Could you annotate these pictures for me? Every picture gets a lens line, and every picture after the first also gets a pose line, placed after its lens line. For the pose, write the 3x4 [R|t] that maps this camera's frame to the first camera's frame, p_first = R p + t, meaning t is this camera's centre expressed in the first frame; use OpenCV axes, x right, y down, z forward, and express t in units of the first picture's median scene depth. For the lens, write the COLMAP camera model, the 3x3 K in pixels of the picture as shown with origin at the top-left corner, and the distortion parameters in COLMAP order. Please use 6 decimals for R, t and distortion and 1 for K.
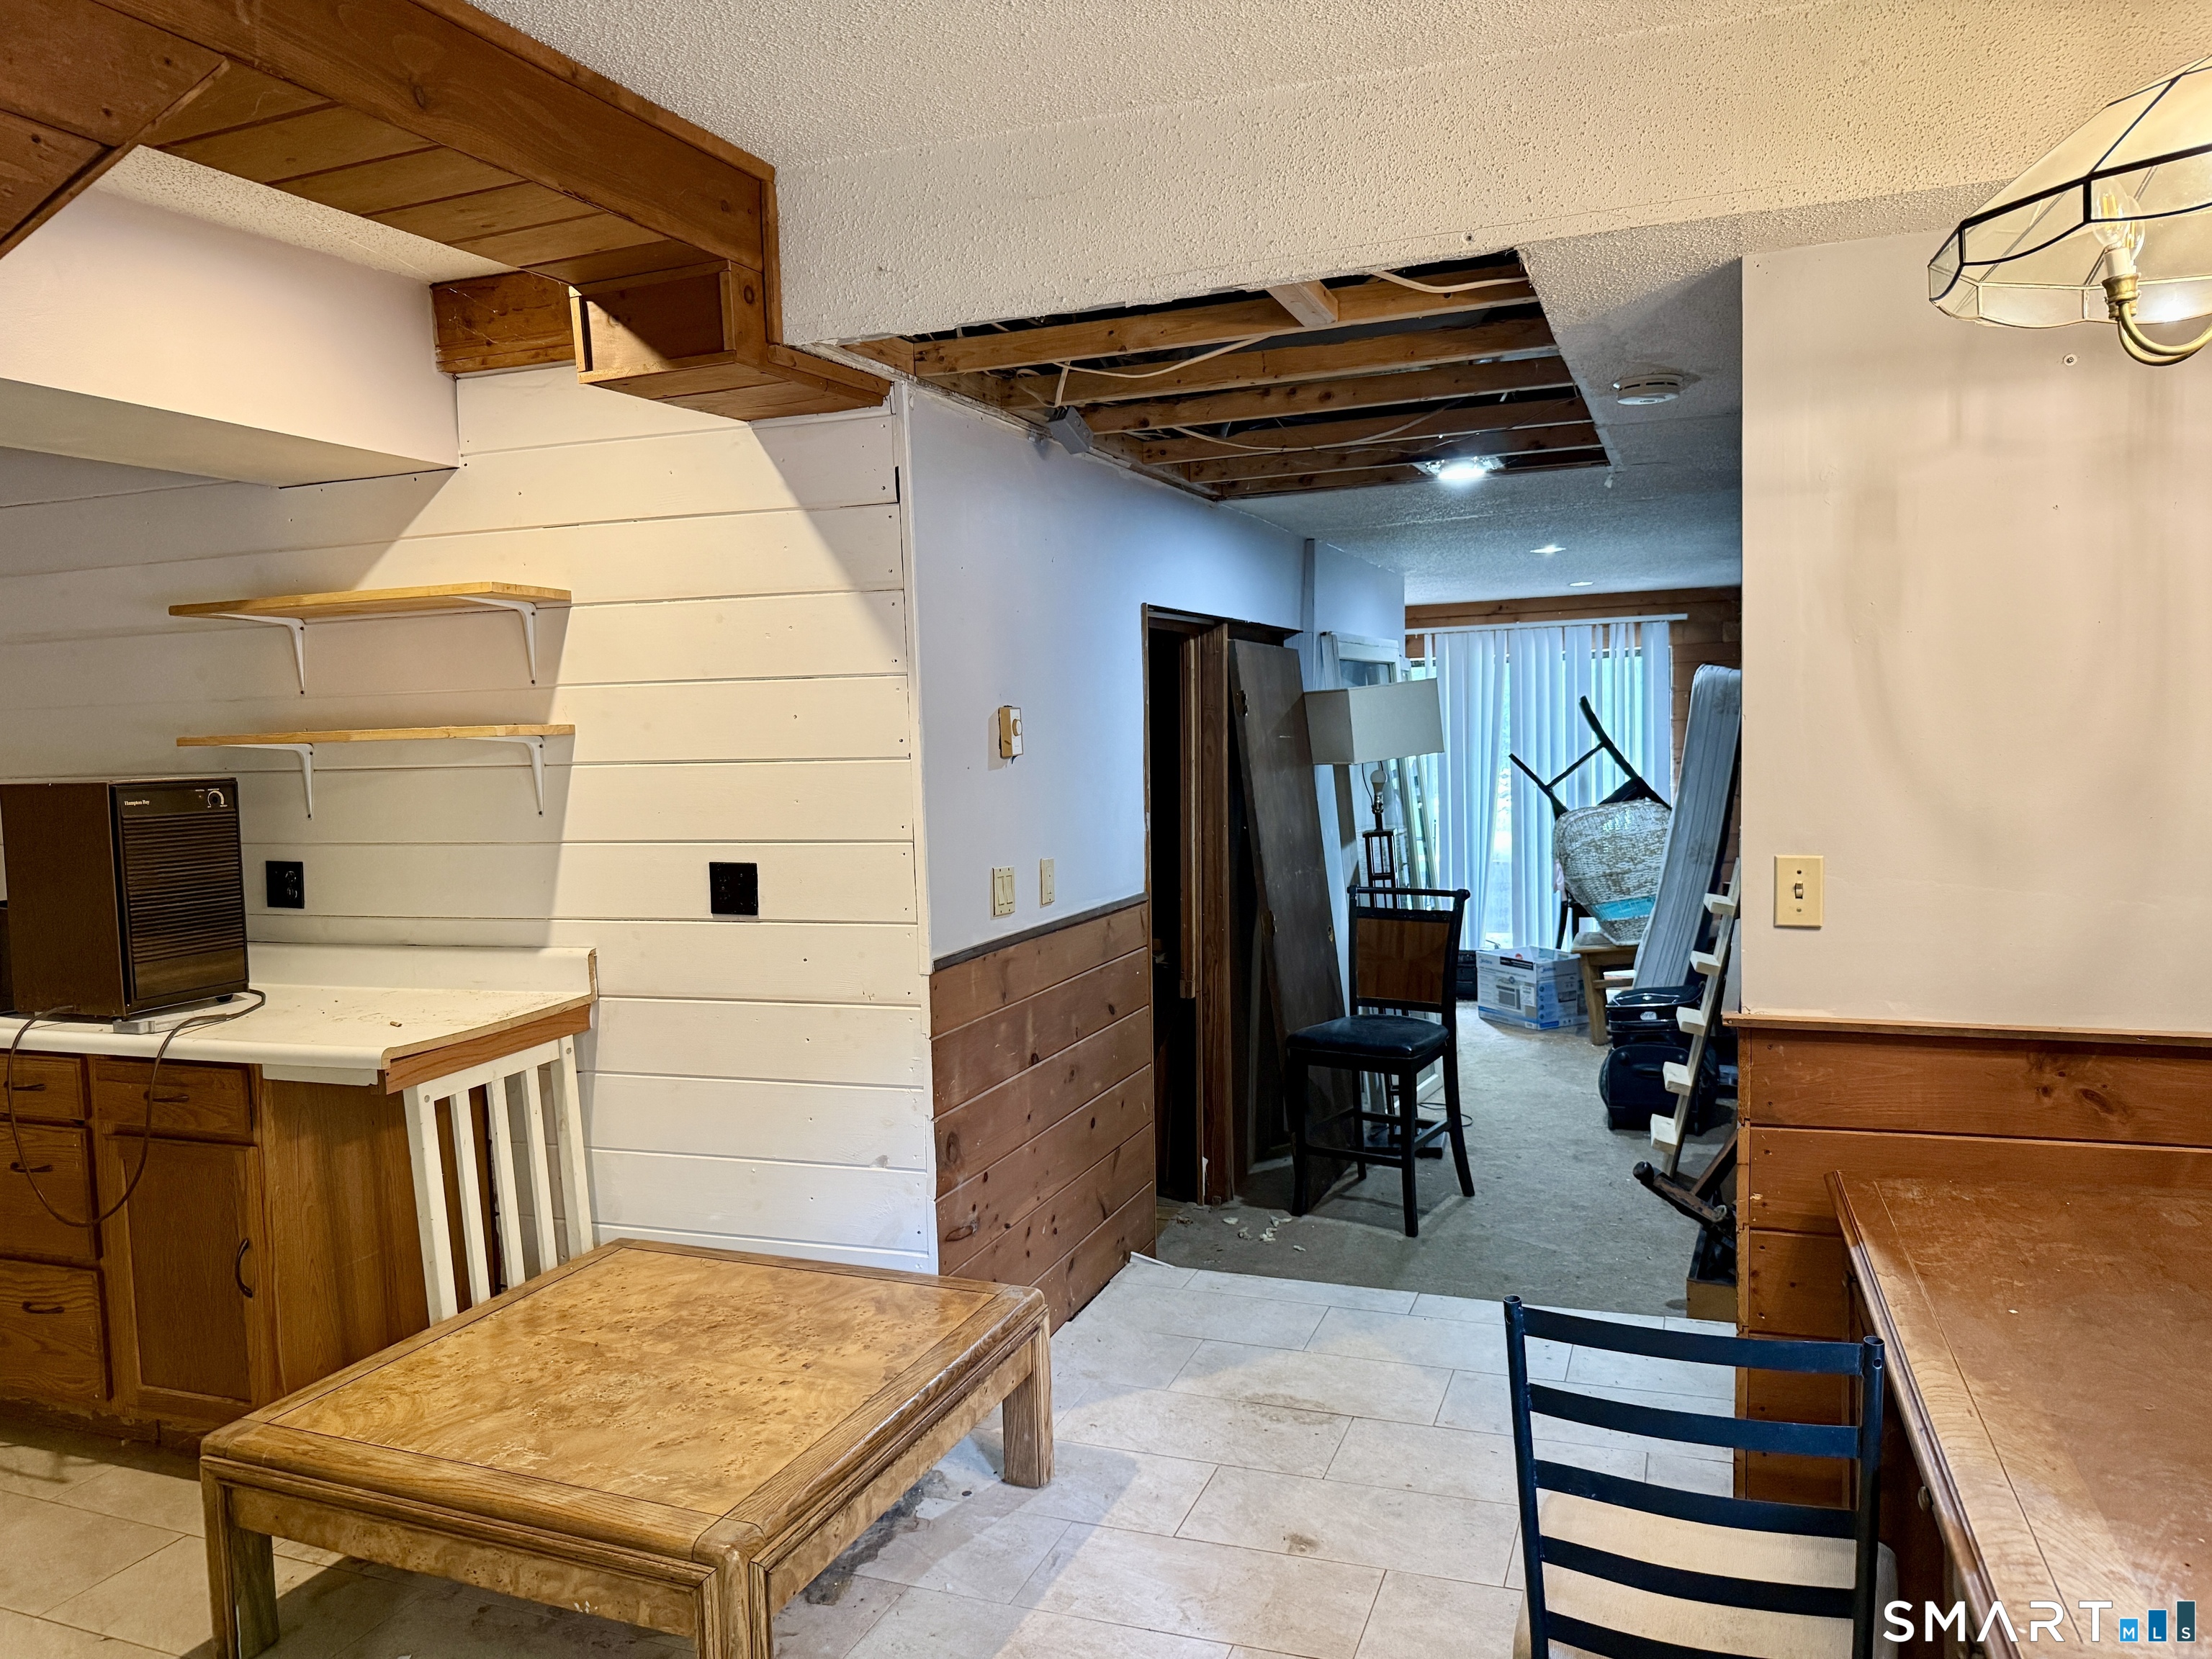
lens RADIAL K [[1553.5, 0, 1023.9], [0, 1553.5, 821.7], [0, 0, 1]] dist [0.024314, -0.007248]
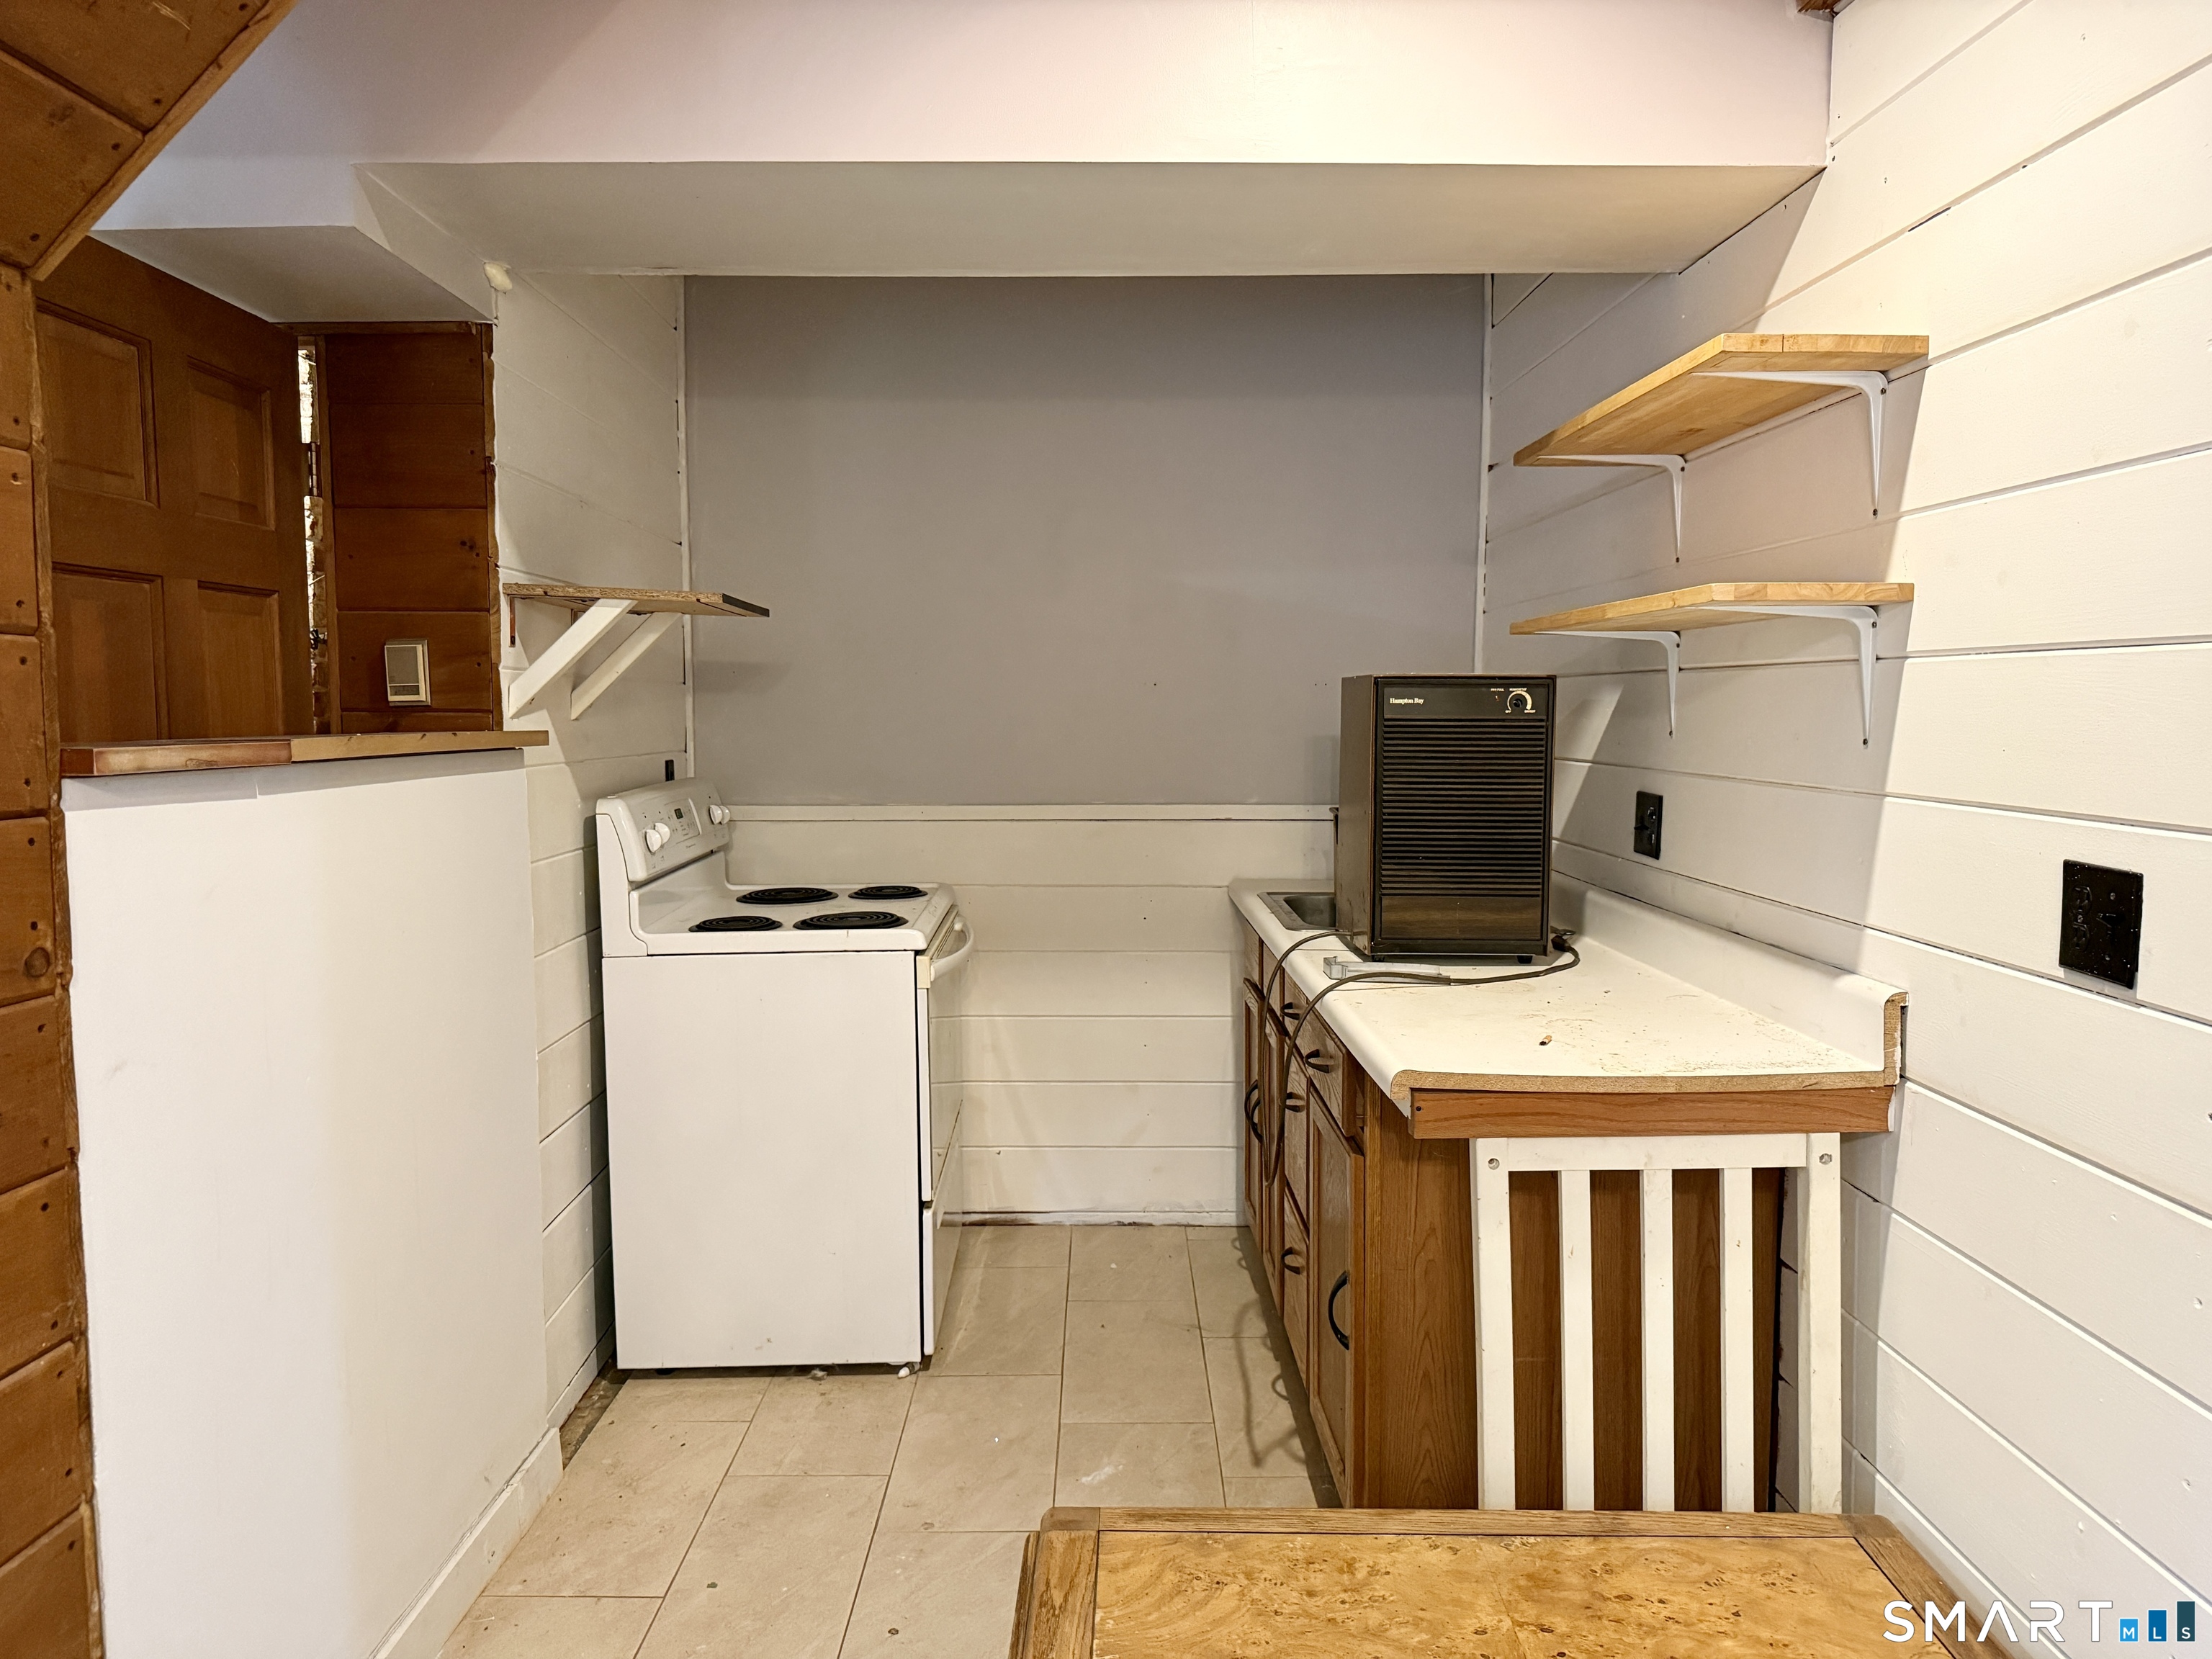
lens RADIAL K [[1553.5, 0, 1099.3], [0, 1553.5, 814.8], [0, 0, 1]] dist [0.024314, -0.007248]
pose [[0.393591, 0.097802, -0.914069, 0.124345], [-0.069579, 0.994642, 0.076463, -0.003380], [0.916649, 0.033504, 0.398286, 0.581464]]
